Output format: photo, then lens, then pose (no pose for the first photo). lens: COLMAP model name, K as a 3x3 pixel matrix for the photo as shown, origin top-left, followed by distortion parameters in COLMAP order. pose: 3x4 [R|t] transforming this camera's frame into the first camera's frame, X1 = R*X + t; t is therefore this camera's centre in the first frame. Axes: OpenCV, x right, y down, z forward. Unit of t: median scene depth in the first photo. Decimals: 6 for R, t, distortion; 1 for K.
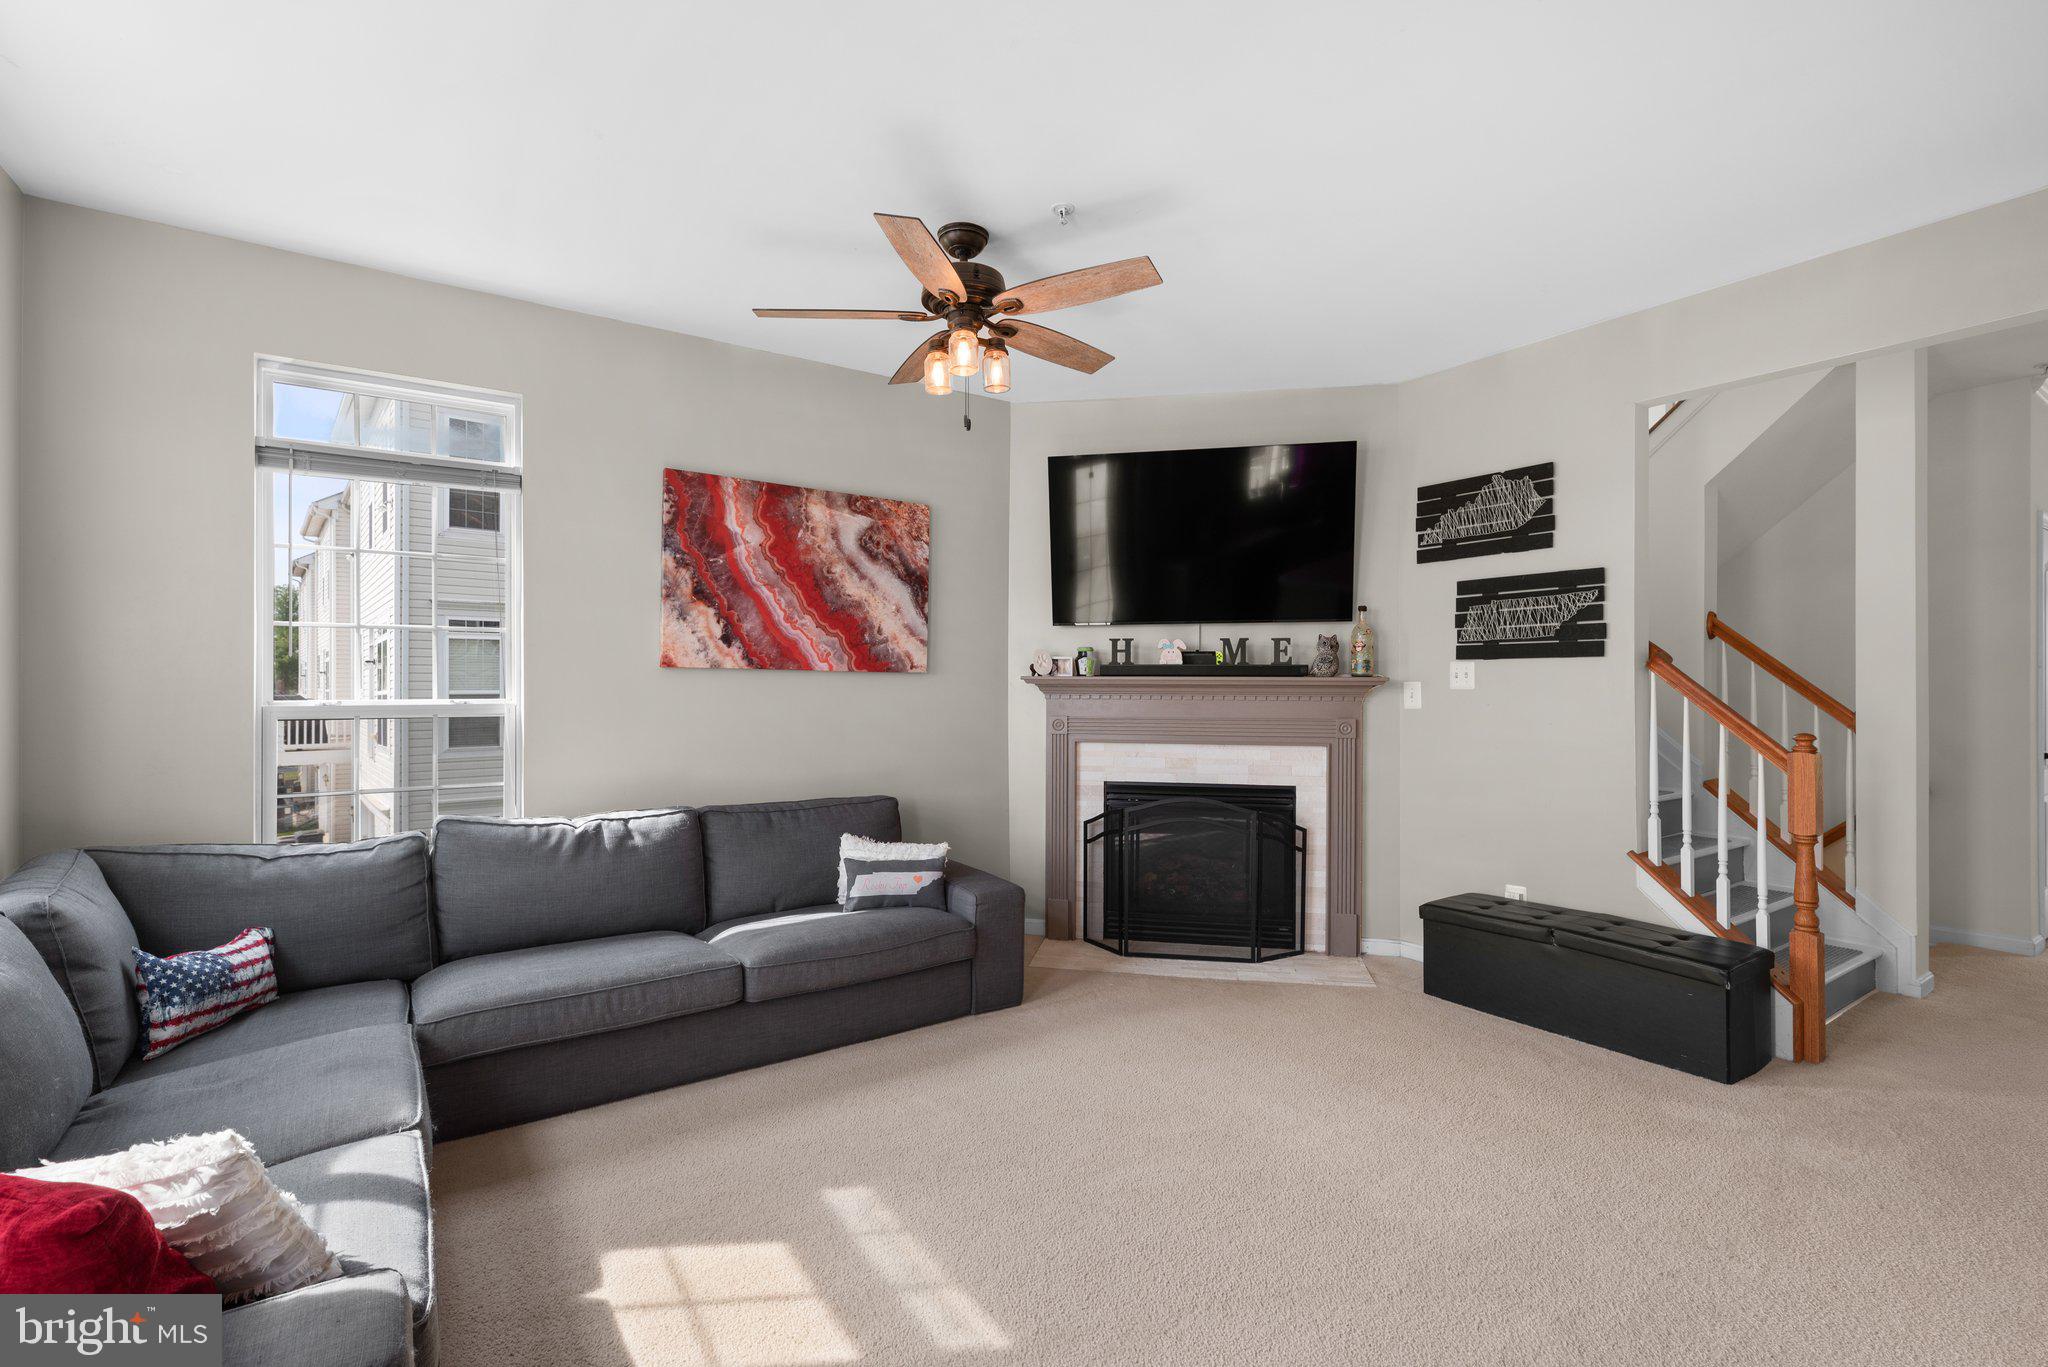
lens RADIAL K [[924.1, 0, 1034.6], [0, 924.1, 682.9], [0, 0, 1]] dist [0.002236, 0.000420]
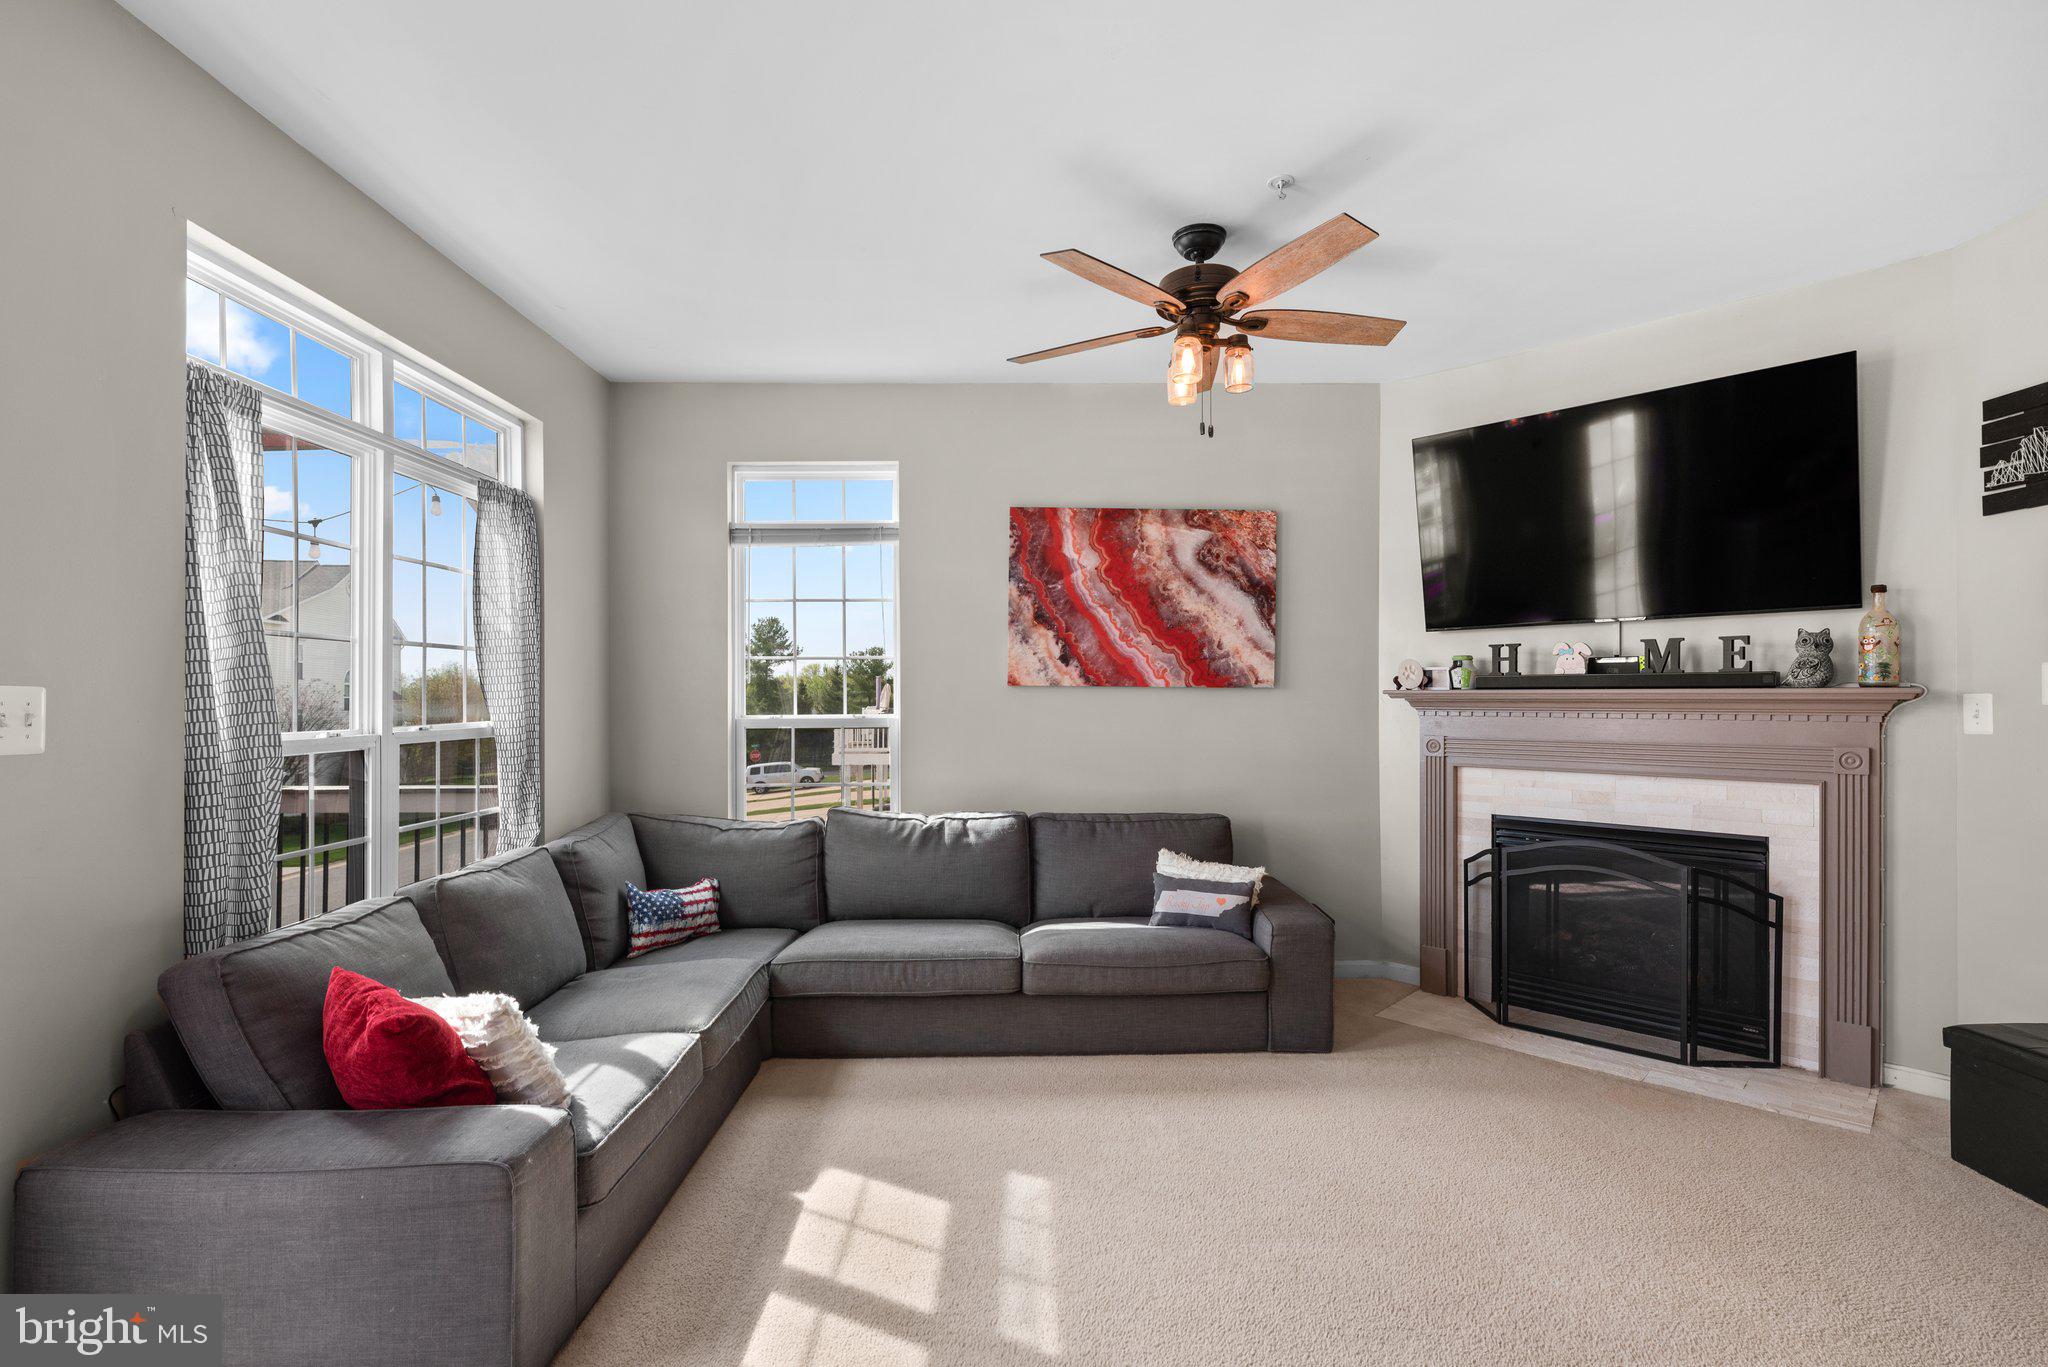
lens RADIAL K [[953.8, 0, 1028.3], [0, 953.8, 699.1], [0, 0, 1]] dist [0.001203, -0.000694]
pose [[0.832018, -0.003538, -0.554737, 0.248416], [0.005848, 0.999980, 0.002394, -0.003441], [0.554718, -0.005236, 0.832022, 0.053527]]
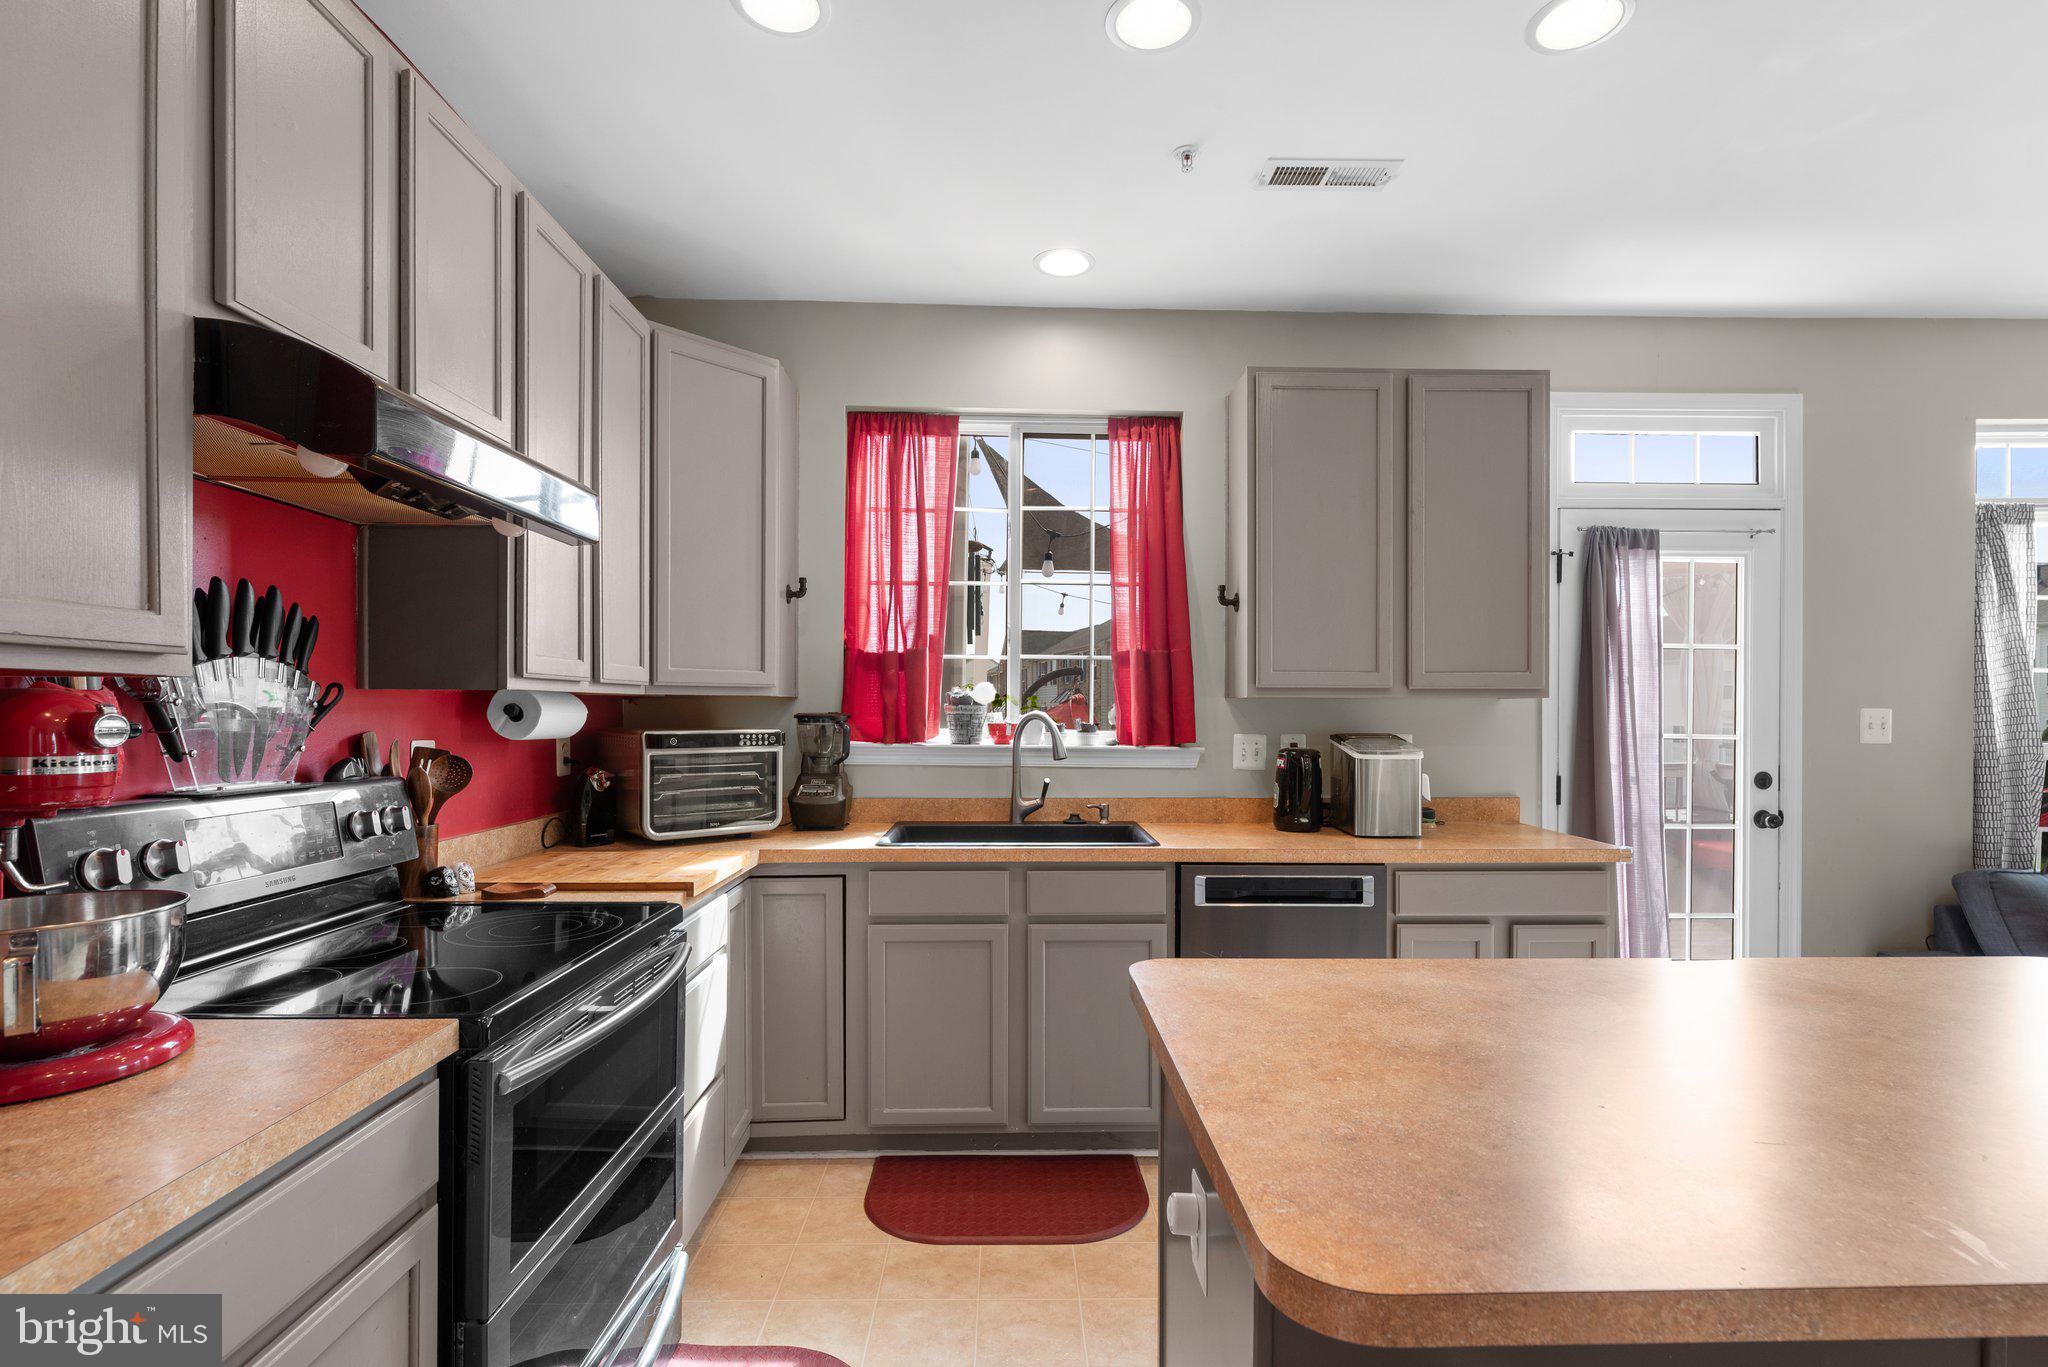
lens RADIAL K [[953.8, 0, 1041.4], [0, 953.8, 716.6], [0, 0, 1]] dist [0.001203, -0.000694]
pose [[-0.543526, 0.004673, -0.839379, 0.760204], [0.008399, 0.999965, 0.000128, -0.010900], [0.839350, -0.006981, -0.543546, -0.005582]]
